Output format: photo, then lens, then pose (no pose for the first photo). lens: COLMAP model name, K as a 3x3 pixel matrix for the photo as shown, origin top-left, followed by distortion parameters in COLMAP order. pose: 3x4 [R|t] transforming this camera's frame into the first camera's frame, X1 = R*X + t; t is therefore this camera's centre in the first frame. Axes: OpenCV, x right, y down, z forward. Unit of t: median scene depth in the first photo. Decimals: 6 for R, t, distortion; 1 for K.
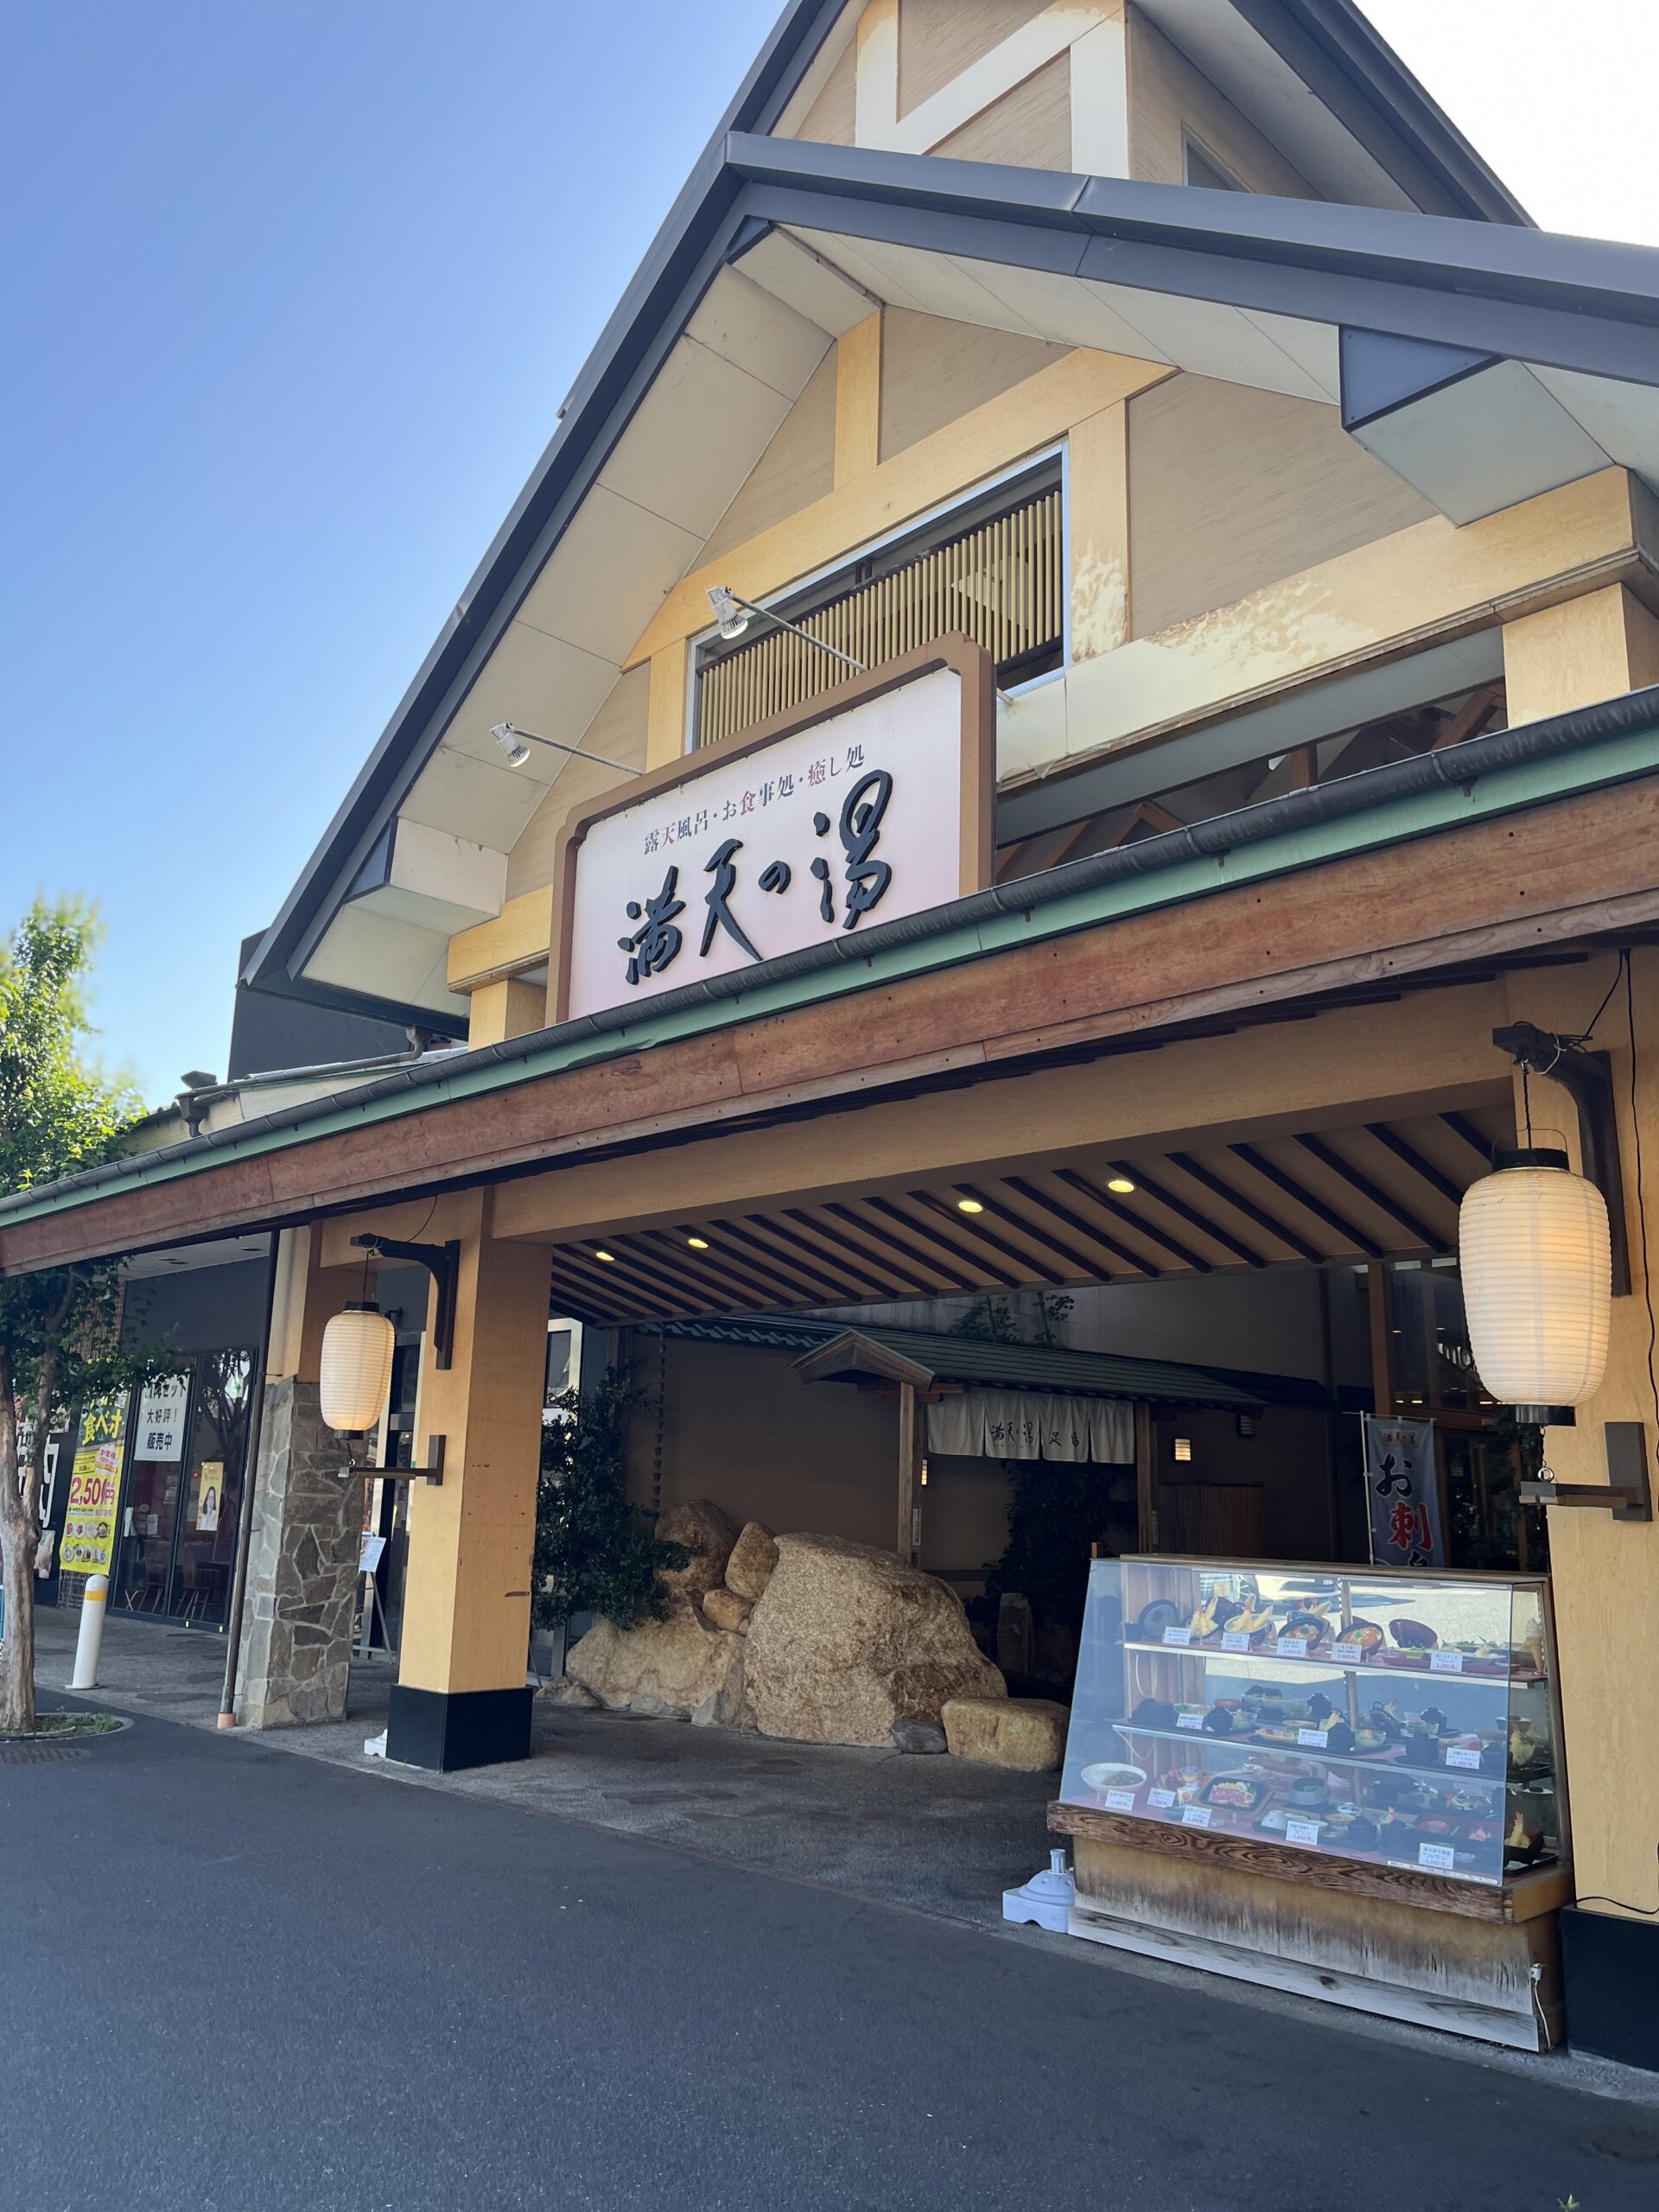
lens RADIAL K [[1646.4, 0, 829.5], [0, 1646.4, 1106.0], [0, 0, 1]] dist [0.058163, -0.116812]
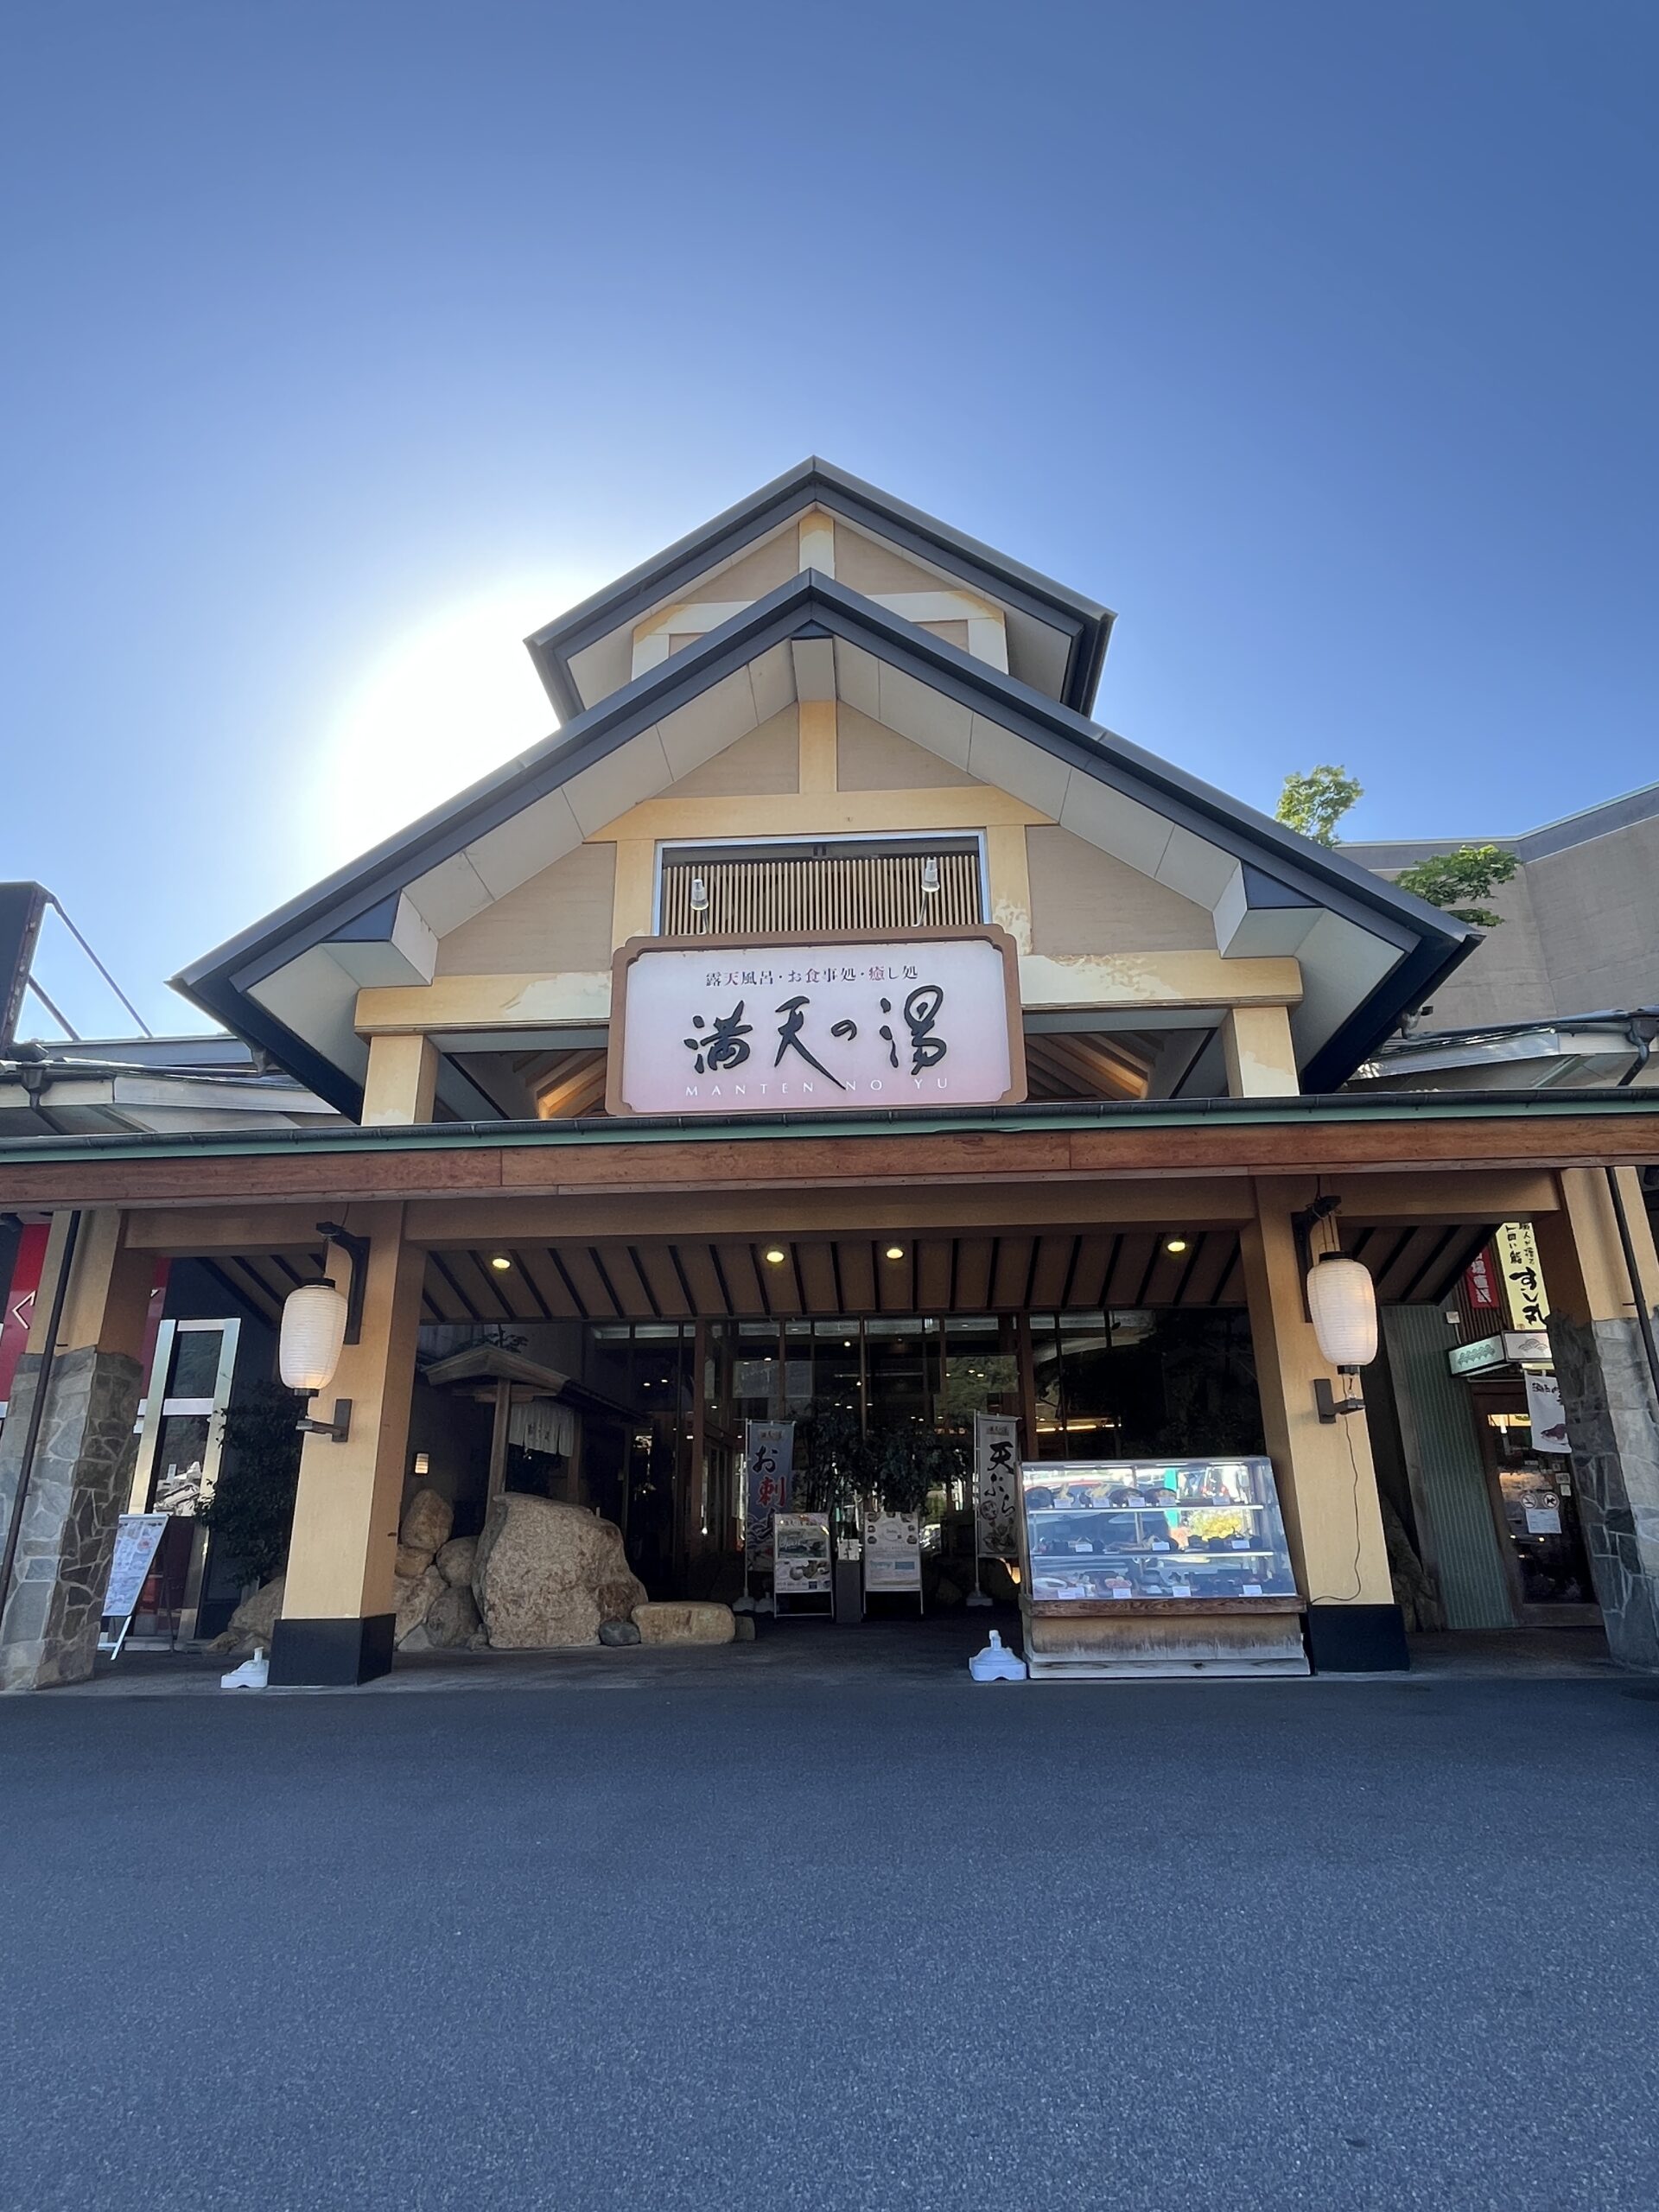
lens RADIAL K [[1205.3, 0, 829.5], [0, 1205.3, 1106.0], [0, 0, 1]] dist [-0.021125, 0.000246]
pose [[0.724051, 0.195995, 0.661314, -0.758491], [-0.121752, 0.980040, -0.157155, 0.110022], [-0.678916, 0.033272, 0.733462, 0.166819]]
